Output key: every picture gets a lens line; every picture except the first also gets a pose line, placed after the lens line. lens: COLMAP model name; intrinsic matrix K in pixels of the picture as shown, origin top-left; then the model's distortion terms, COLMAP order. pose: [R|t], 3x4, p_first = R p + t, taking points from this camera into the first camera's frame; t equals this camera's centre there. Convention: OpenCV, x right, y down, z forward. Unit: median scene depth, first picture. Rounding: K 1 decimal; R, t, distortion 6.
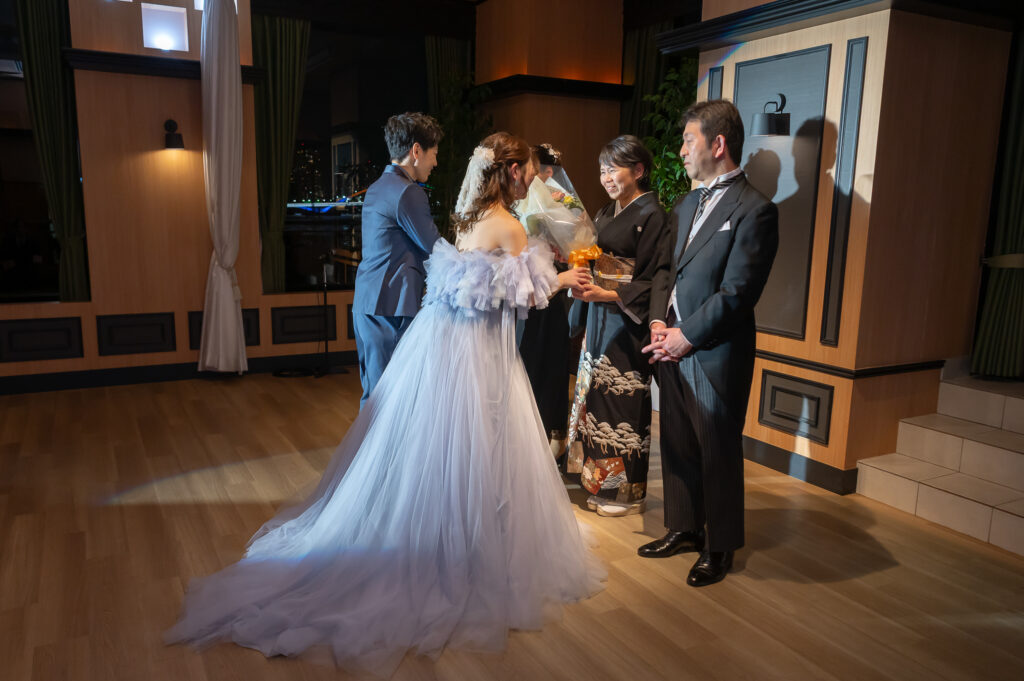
lens RADIAL K [[796.3, 0, 503.8], [0, 796.3, 363.7], [0, 0, 1]] dist [0.011590, -0.000174]
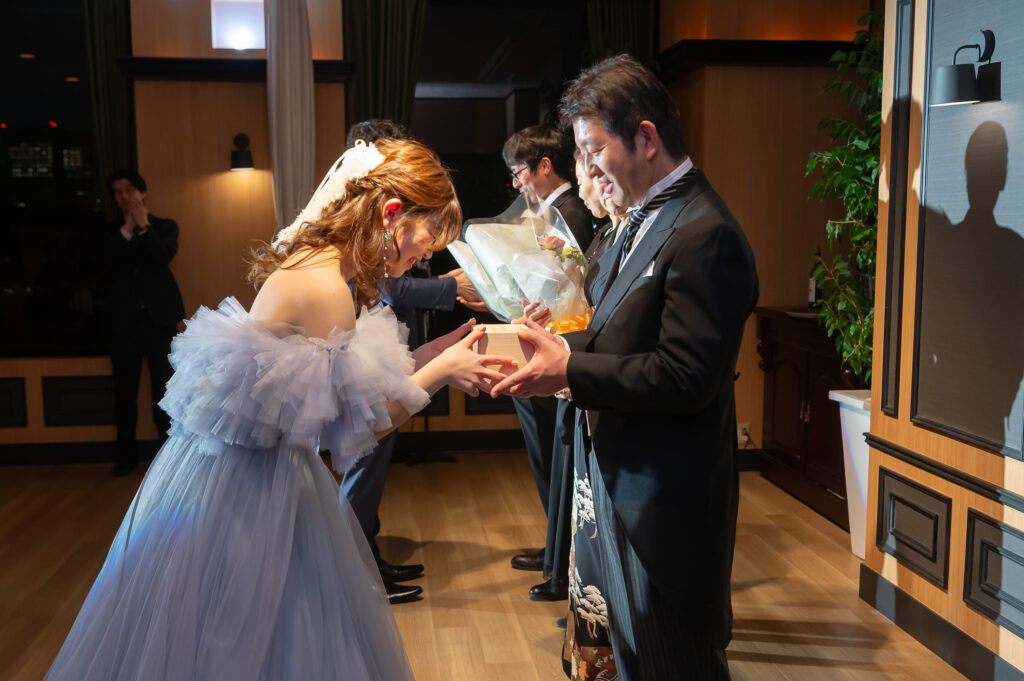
lens RADIAL K [[957.4, 0, 518.9], [0, 957.4, 366.8], [0, 0, 1]] dist [0.067238, 0.000000]
pose [[0.931071, 0.033984, -0.363252, 0.332939], [-0.049651, 0.998192, -0.033878, -0.067015], [0.361443, 0.049578, 0.931075, 0.276490]]
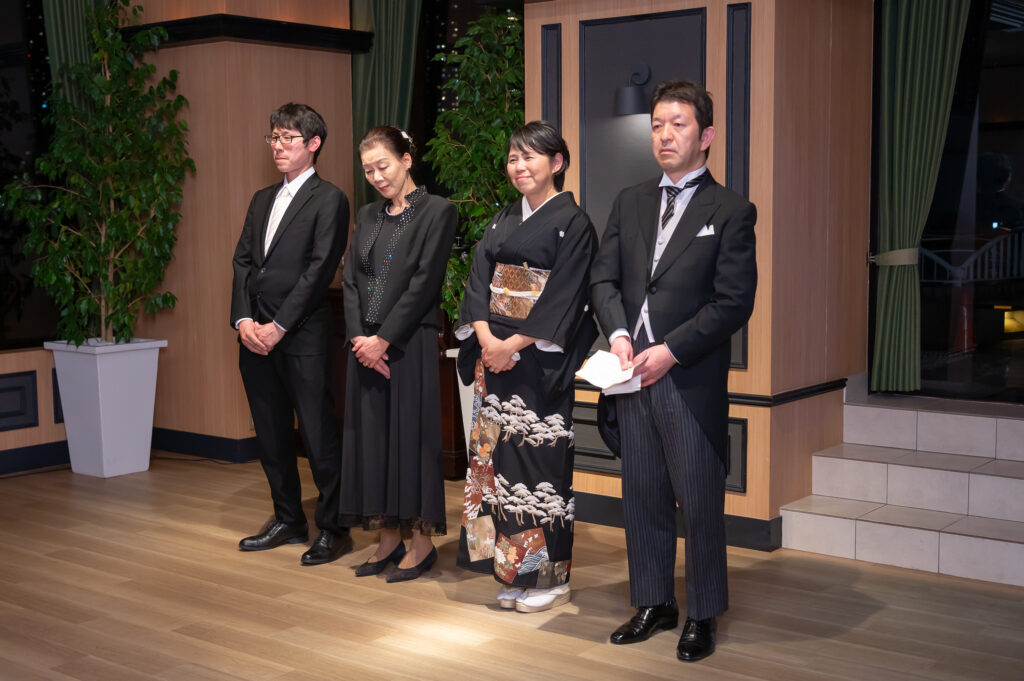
lens RADIAL K [[1342.3, 0, 510.8], [0, 1342.3, 338.8], [0, 0, 1]] dist [0.014333, 0.000000]
pose [[0.925833, -0.062336, 0.372756, -0.350395], [0.094668, 0.993111, -0.069053, 0.022185], [-0.365884, 0.099220, 0.925356, -0.206942]]
